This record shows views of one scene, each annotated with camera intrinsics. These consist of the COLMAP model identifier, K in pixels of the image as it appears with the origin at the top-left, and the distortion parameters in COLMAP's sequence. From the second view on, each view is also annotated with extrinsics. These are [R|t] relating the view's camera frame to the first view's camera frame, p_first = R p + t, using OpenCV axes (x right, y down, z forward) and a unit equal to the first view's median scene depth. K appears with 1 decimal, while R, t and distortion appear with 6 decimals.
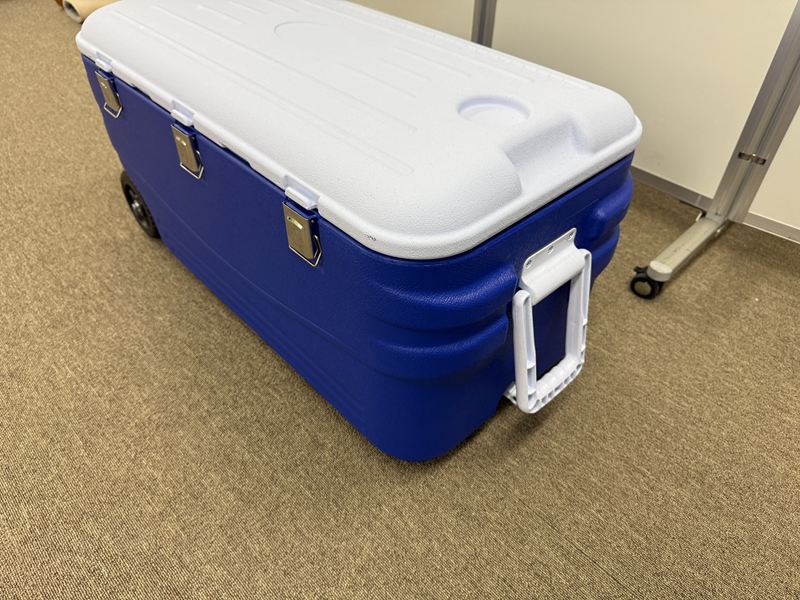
lens RADIAL K [[569.7, 0, 401.6], [0, 569.7, 305.1], [0, 0, 1]] dist [0.006821, -0.016745]
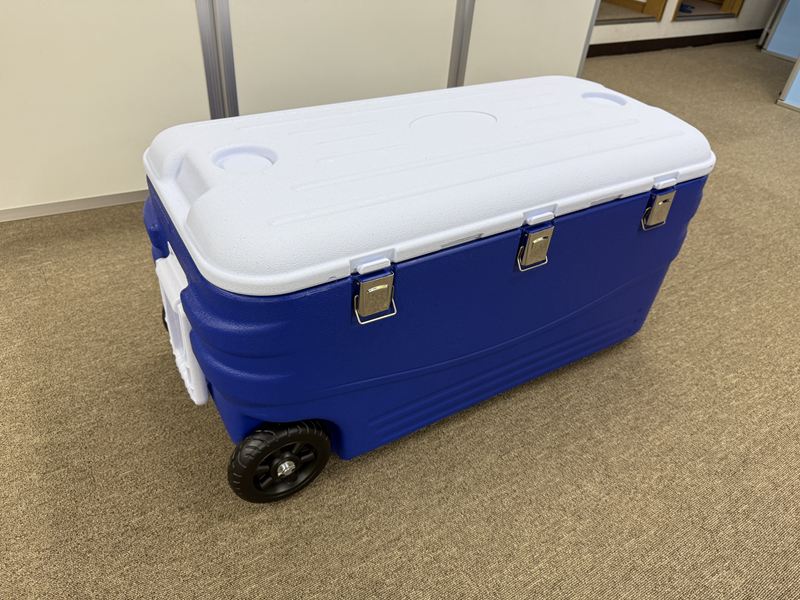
lens RADIAL K [[569.7, 0, 401.6], [0, 569.7, 305.1], [0, 0, 1]] dist [0.006821, -0.016745]
pose [[0.203870, -0.592749, 0.779157, -1.139826], [0.614448, 0.697068, 0.369526, -0.640222], [-0.762162, 0.403416, 0.506325, 0.616470]]
